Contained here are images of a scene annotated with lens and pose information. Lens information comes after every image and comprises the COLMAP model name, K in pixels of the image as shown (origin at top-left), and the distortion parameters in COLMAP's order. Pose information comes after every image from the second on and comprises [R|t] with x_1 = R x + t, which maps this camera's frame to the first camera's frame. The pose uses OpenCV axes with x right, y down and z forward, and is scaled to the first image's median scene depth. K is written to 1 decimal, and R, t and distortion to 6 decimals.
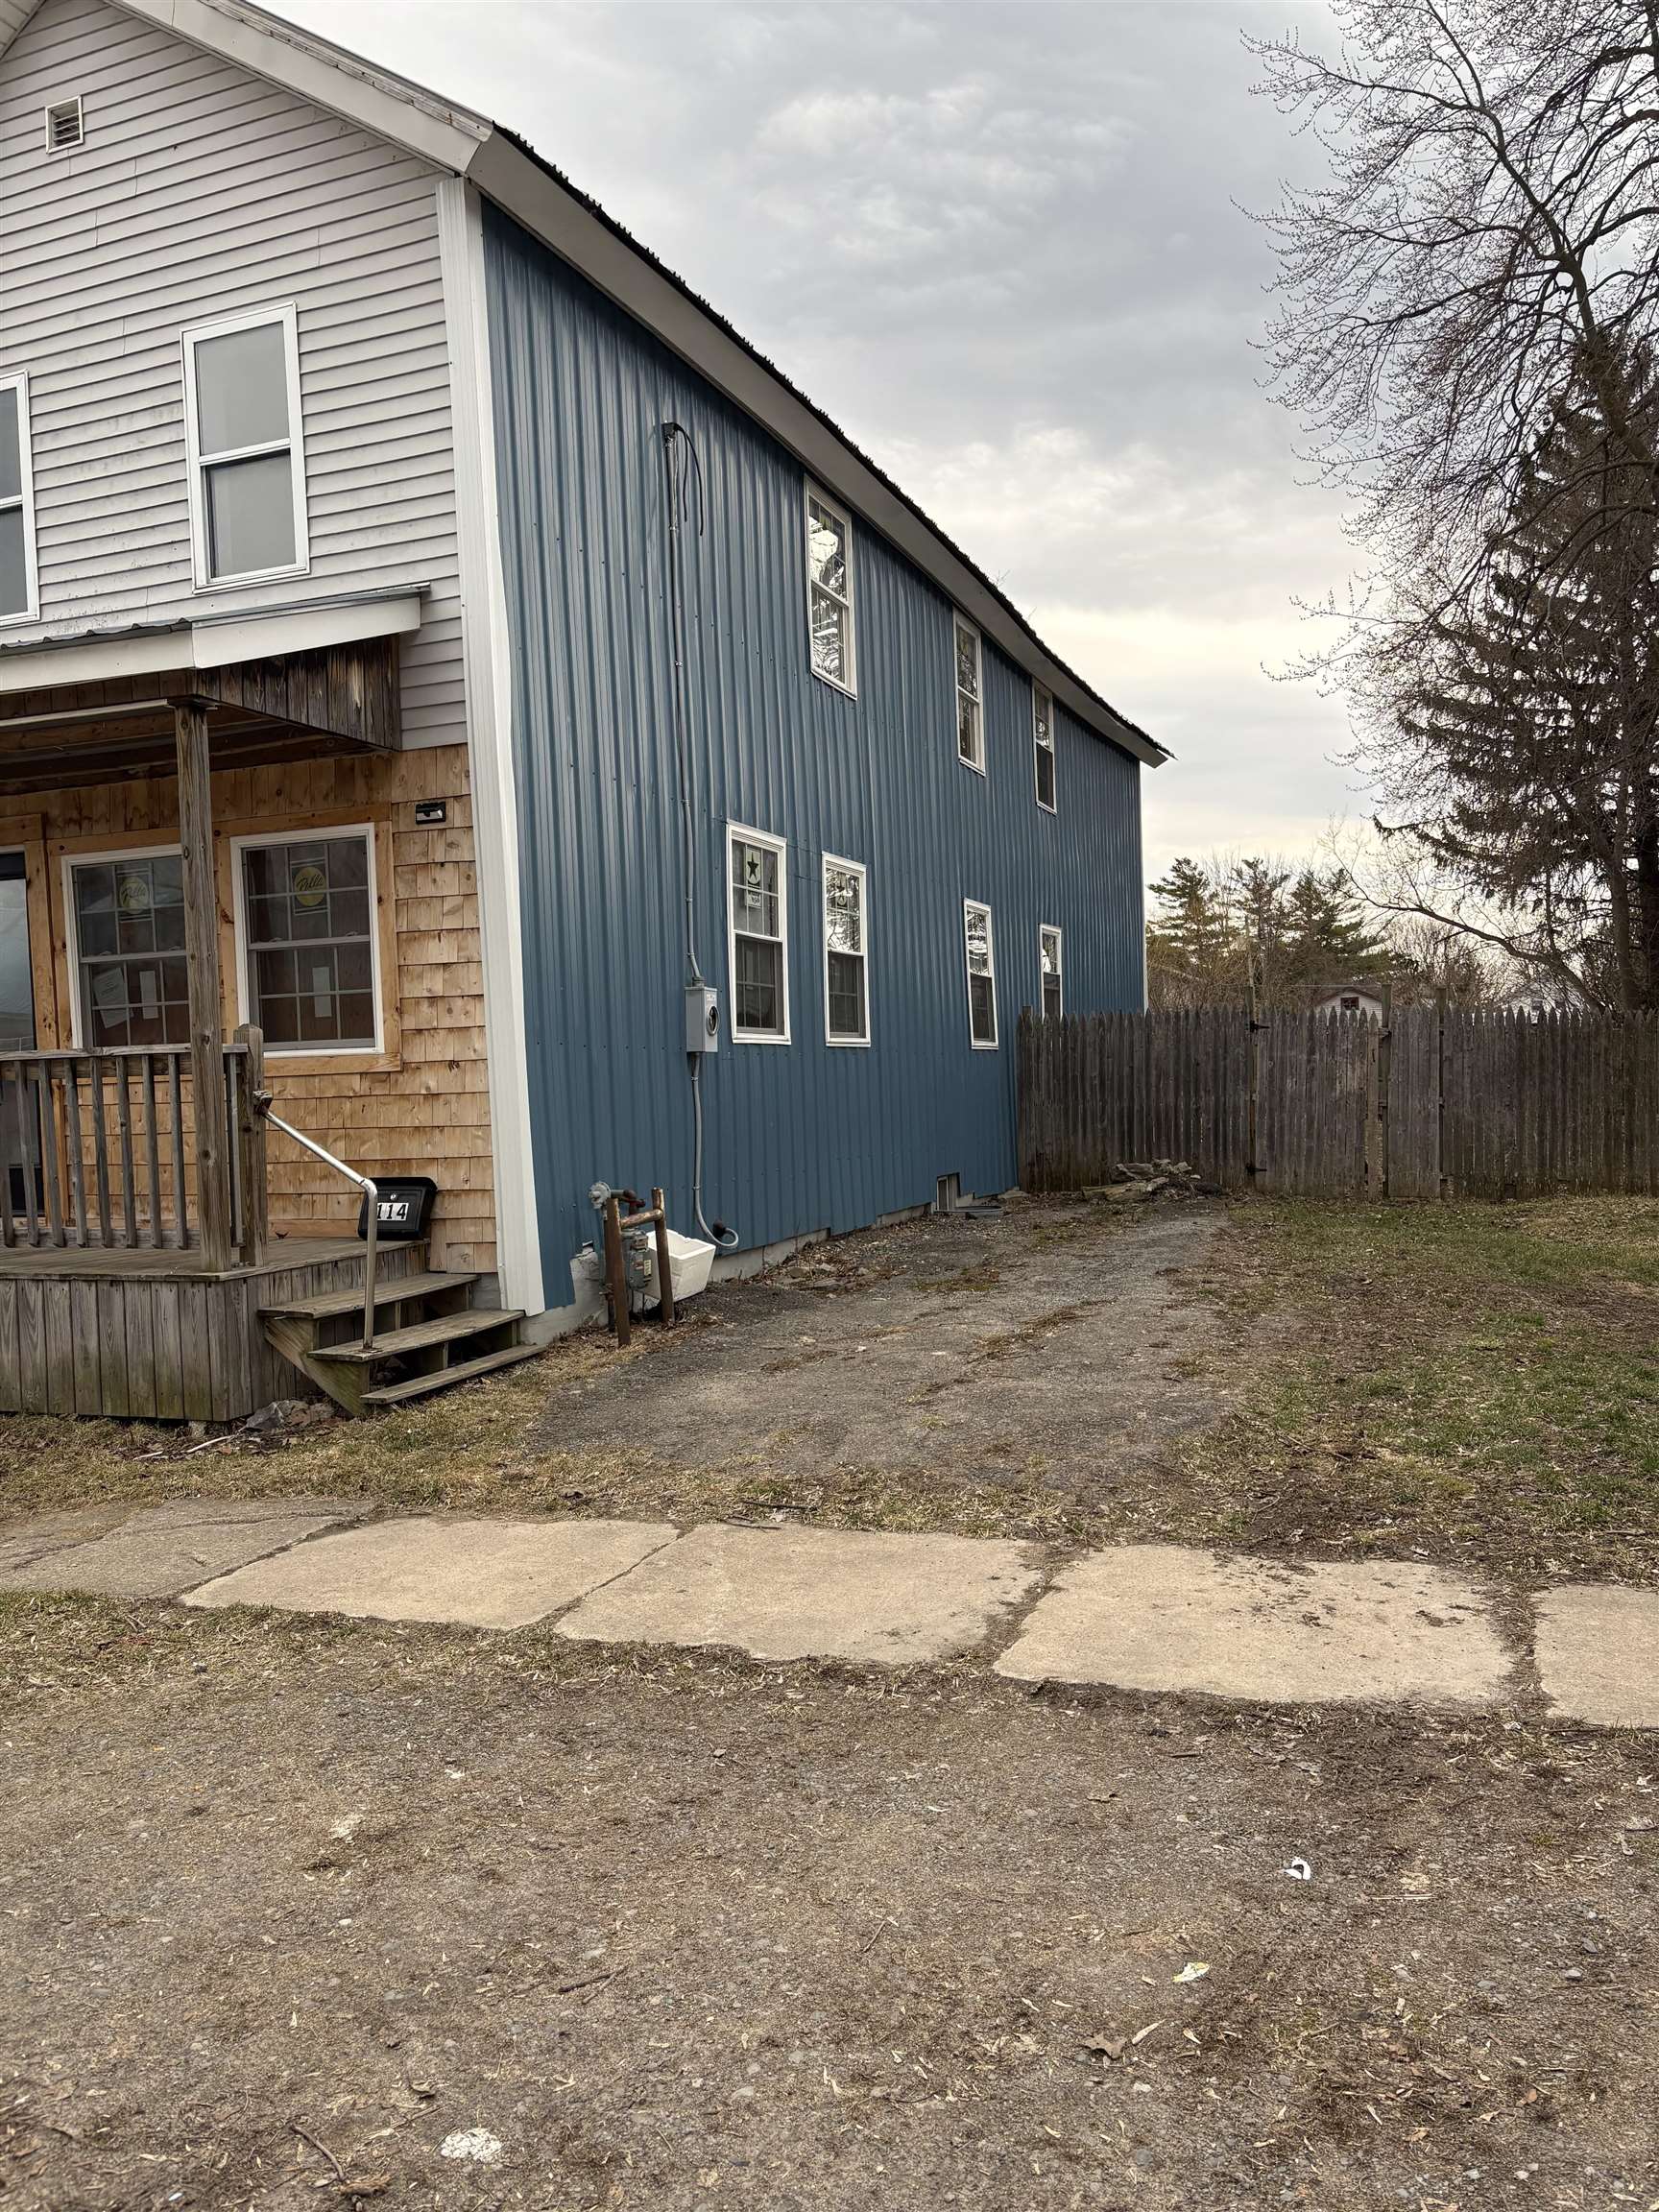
lens RADIAL K [[1651.6, 0, 827.9], [0, 1651.6, 1114.5], [0, 0, 1]] dist [0.033959, -0.040103]
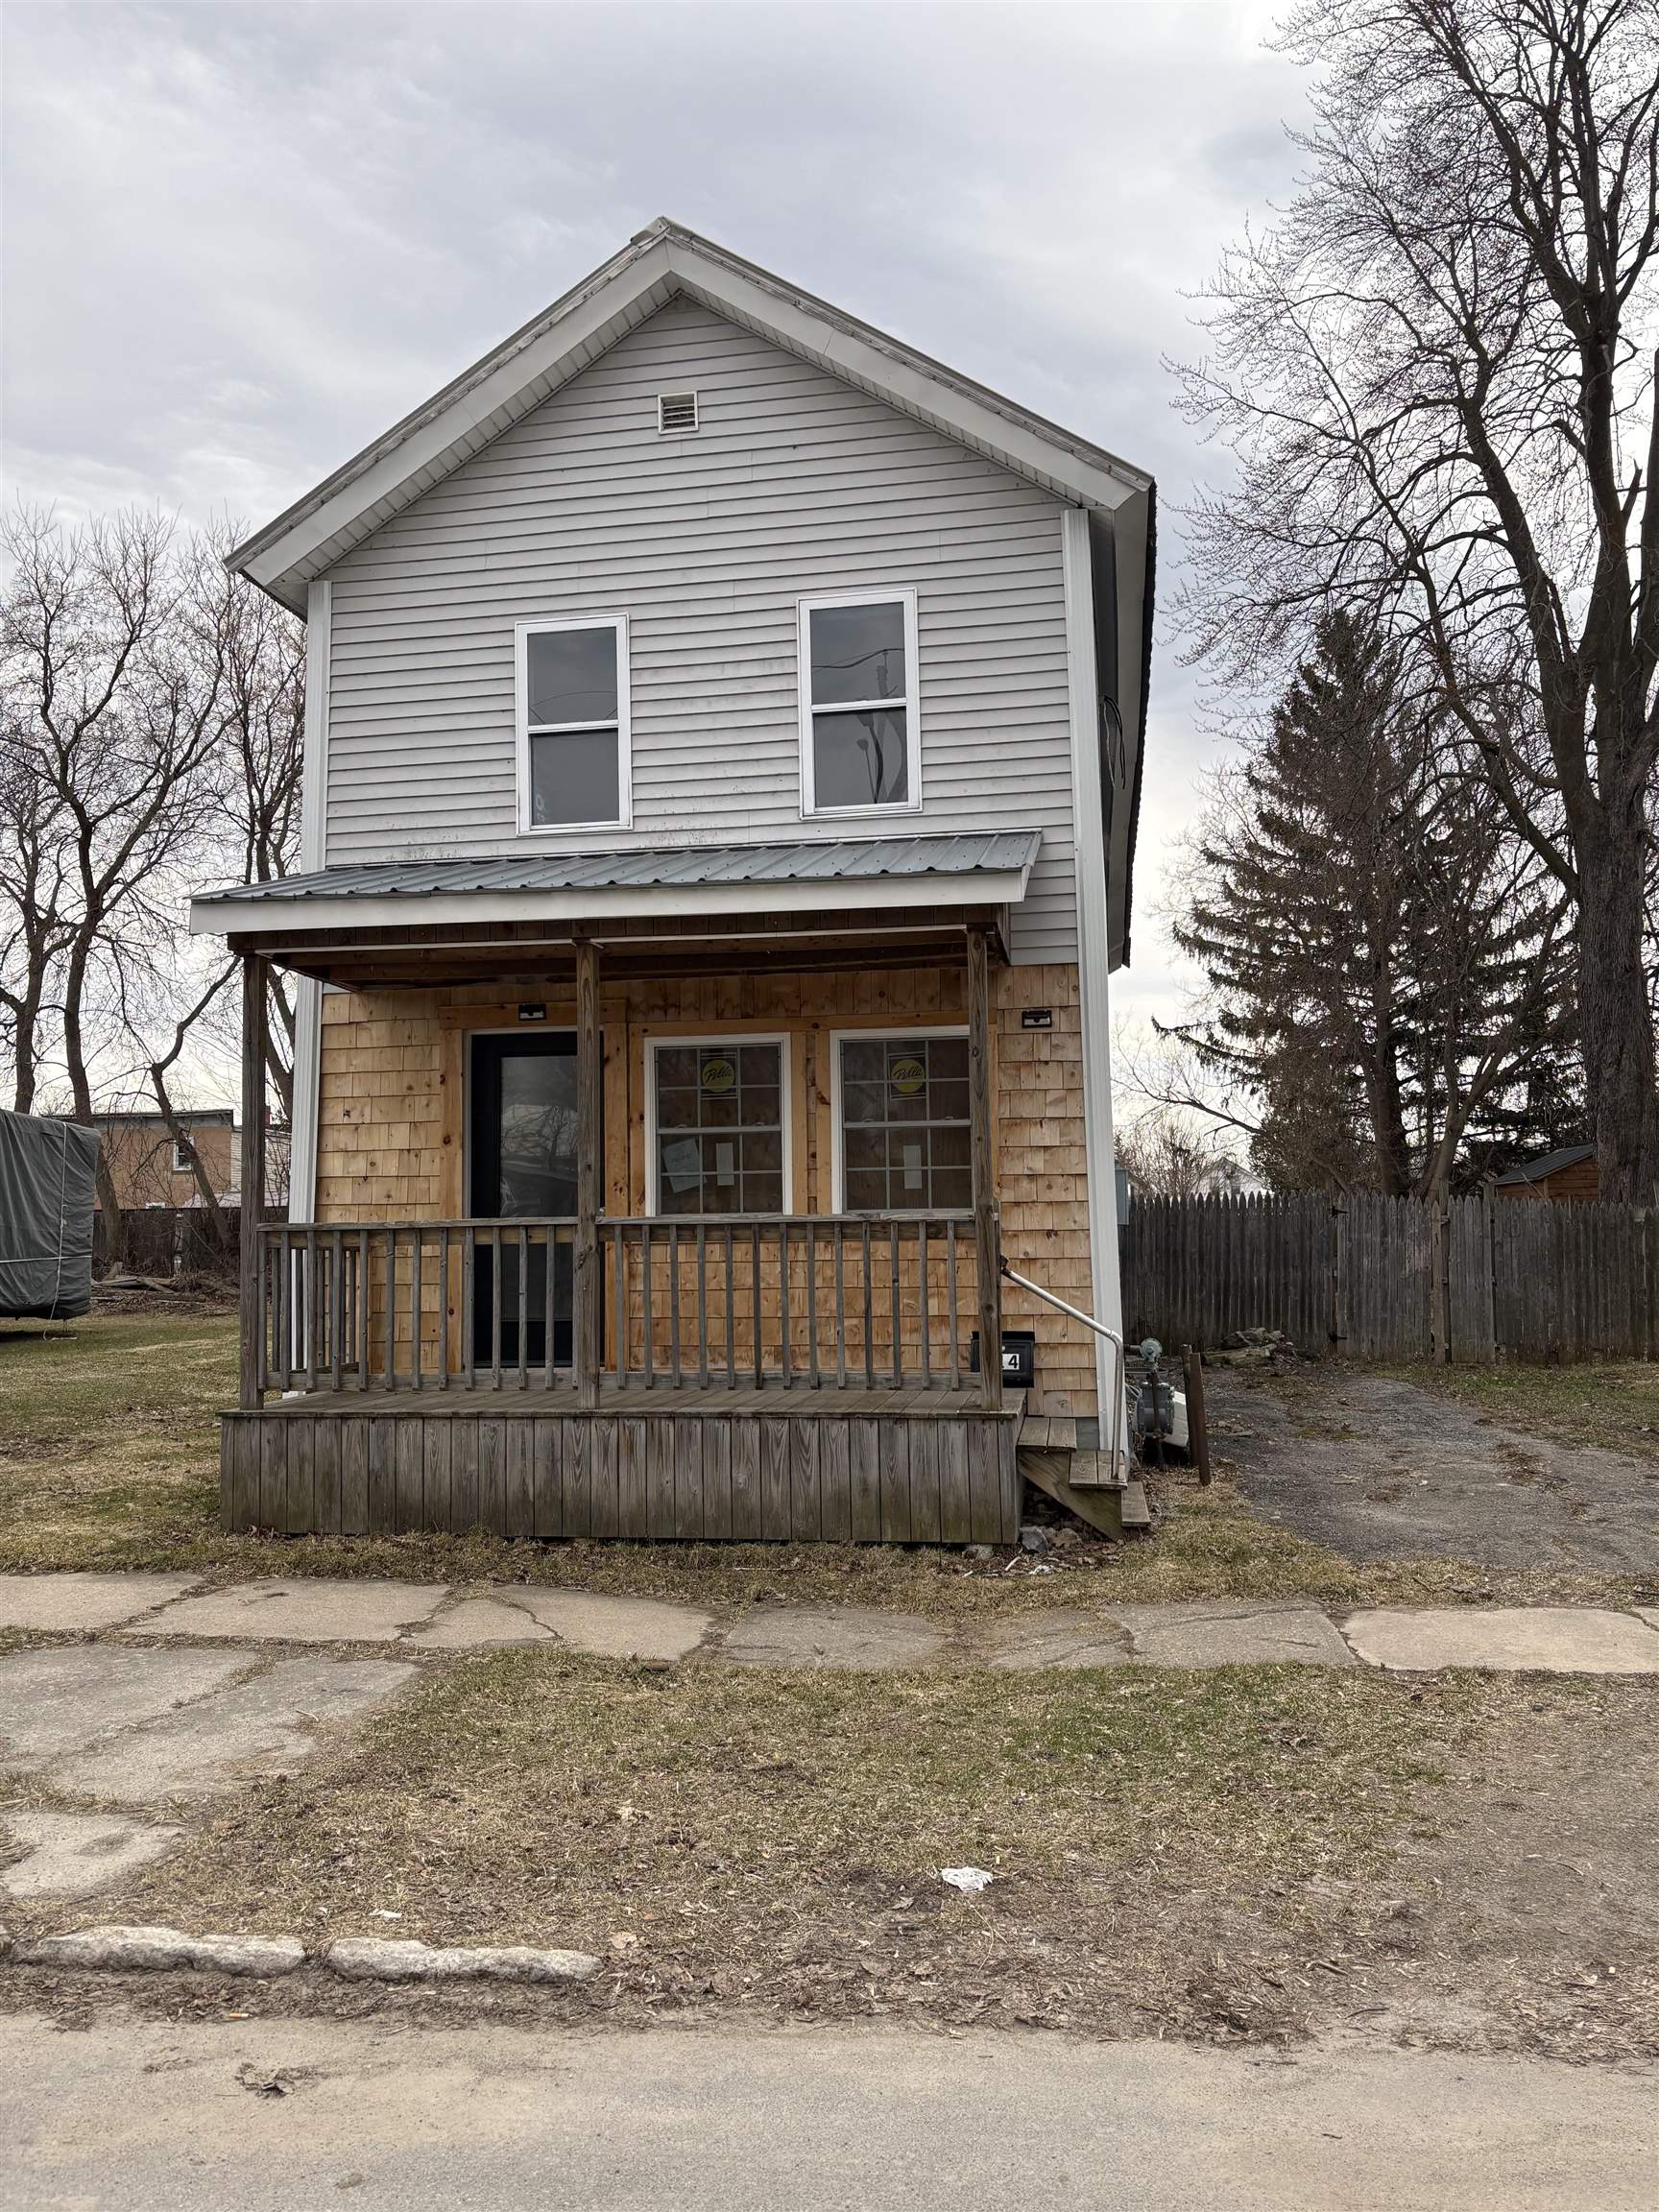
lens RADIAL K [[1637.7, 0, 833.4], [0, 1637.7, 1101.5], [0, 0, 1]] dist [0.111048, -0.234326]
pose [[0.979823, 0.036884, 0.196434, -0.576354], [-0.014925, 0.993583, -0.112121, 0.008695], [-0.199309, 0.106927, 0.974086, -0.095753]]
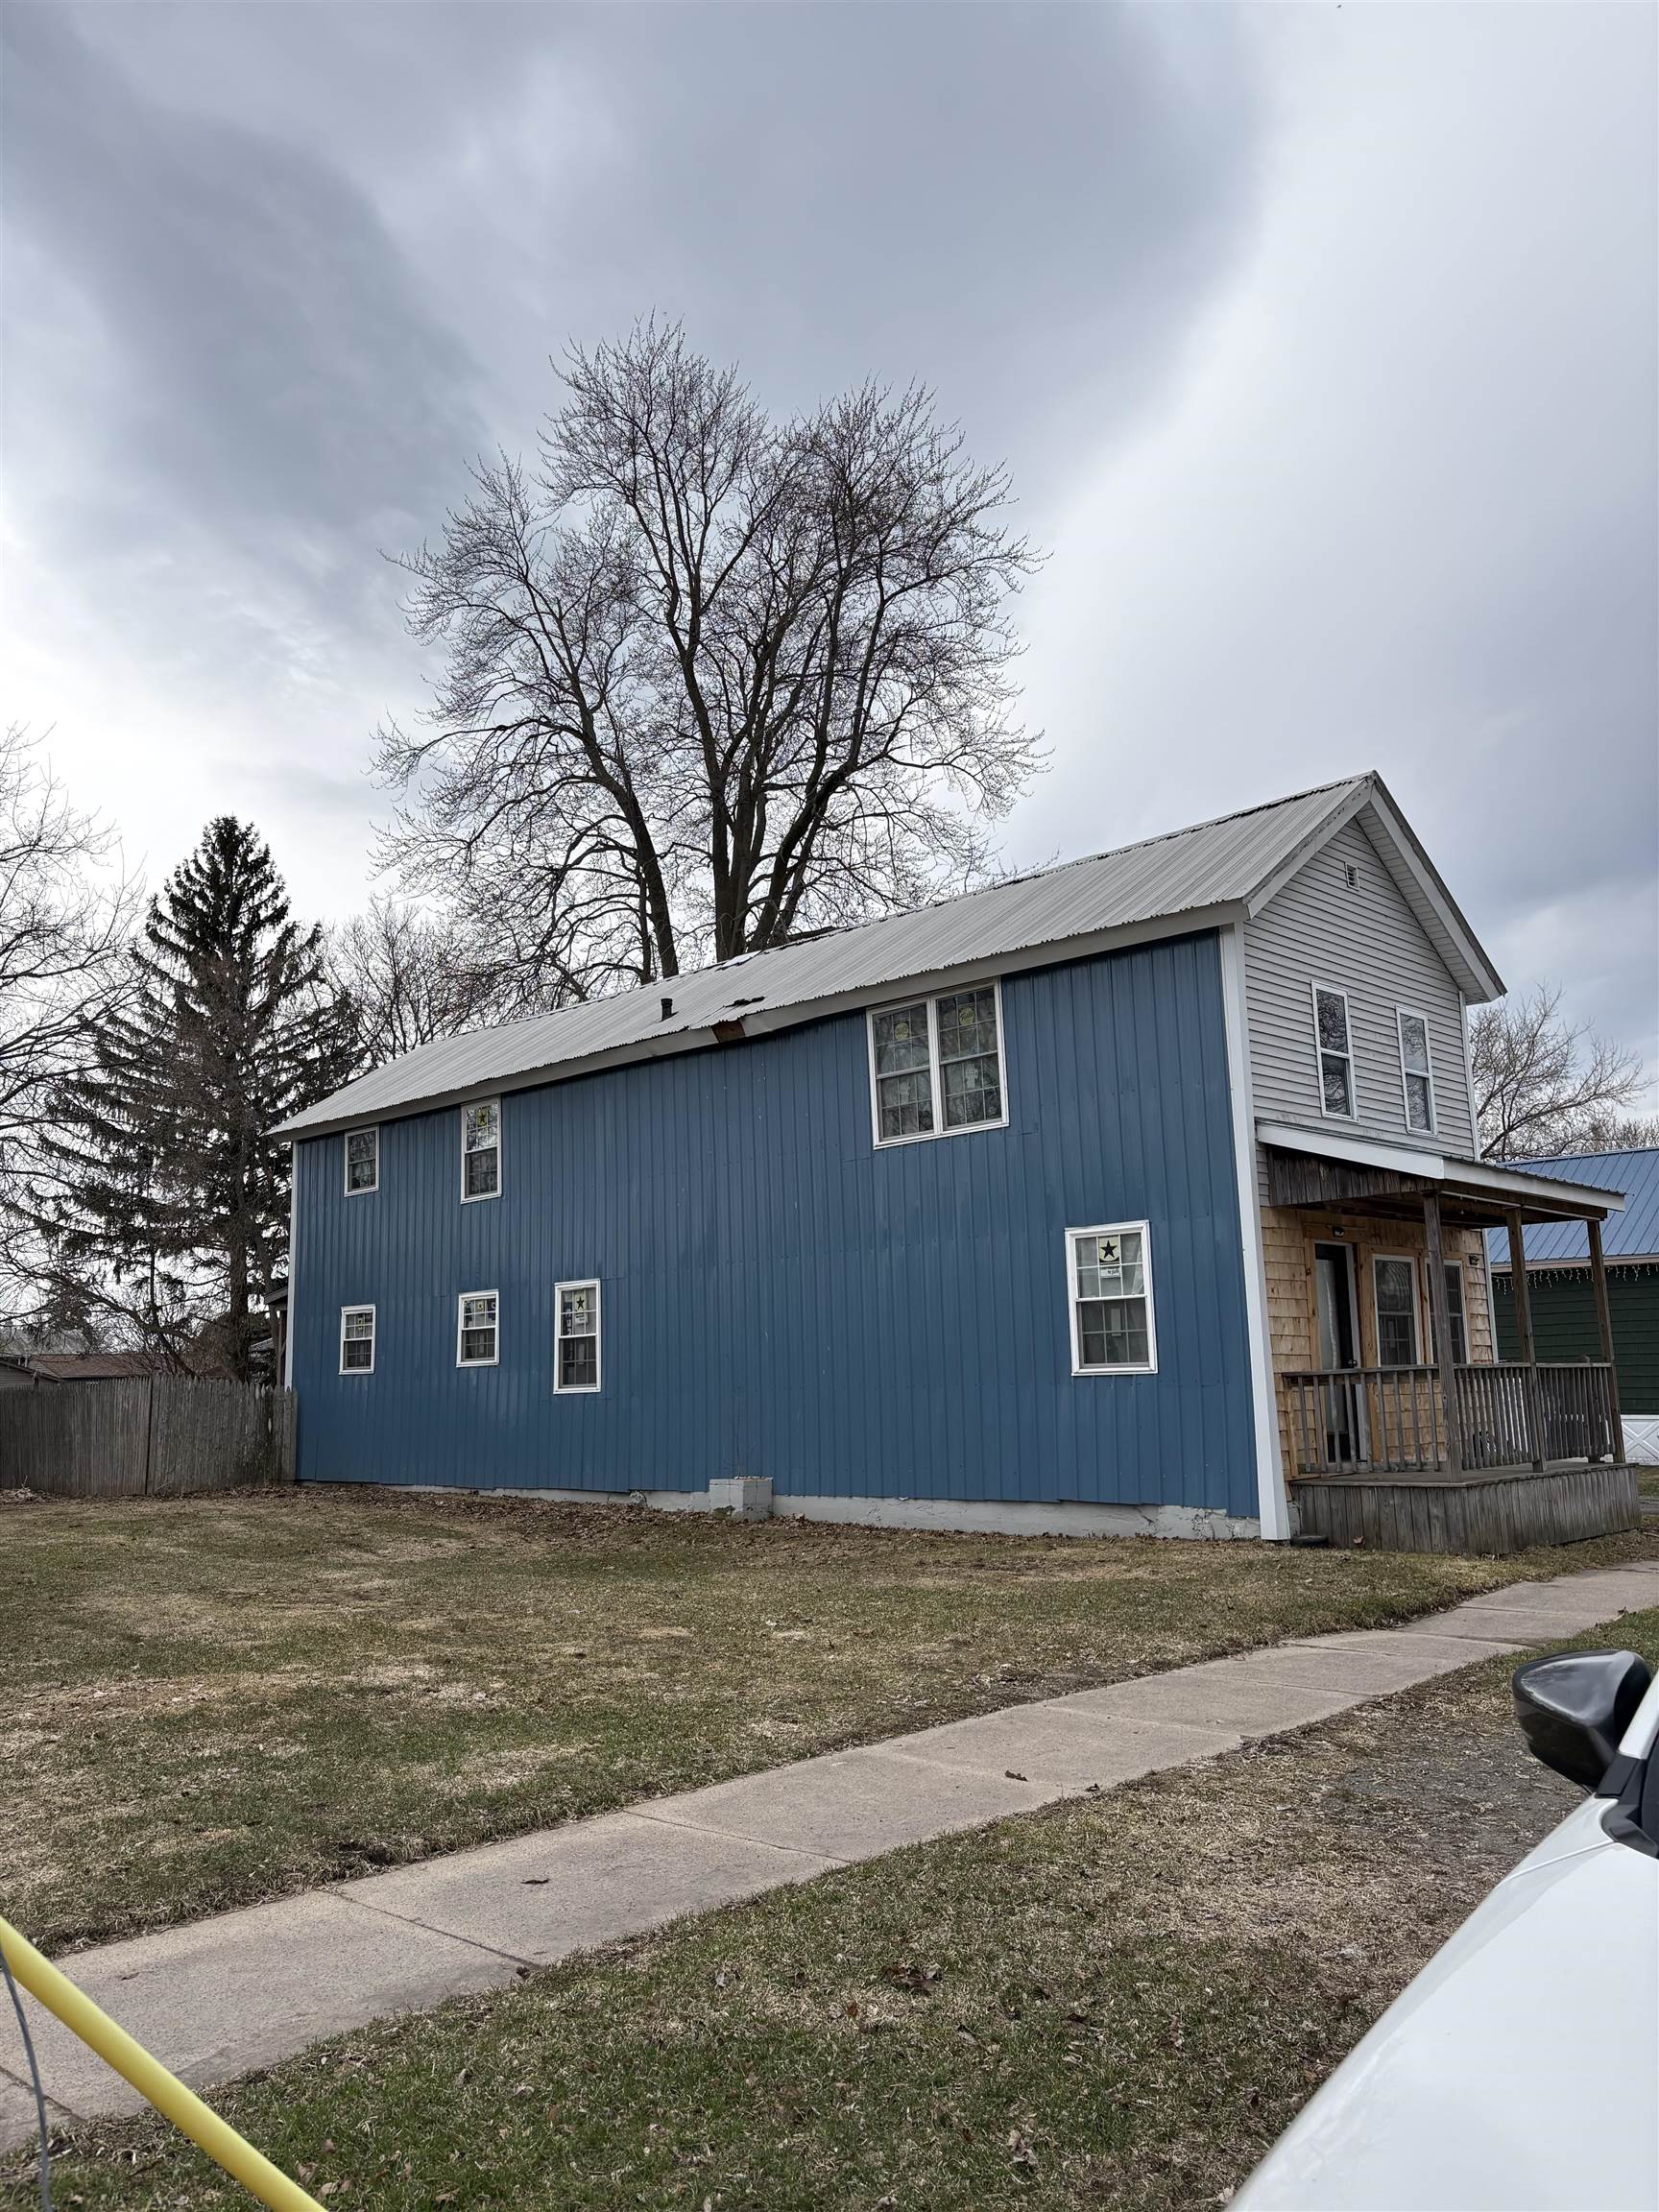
lens RADIAL K [[1637.7, 0, 833.4], [0, 1637.7, 1101.5], [0, 0, 1]] dist [0.111048, -0.234326]
pose [[0.355127, 0.170720, 0.919097, -2.478729], [0.063266, 0.976540, -0.205835, 0.015539], [-0.932675, 0.131245, 0.335995, 0.990867]]
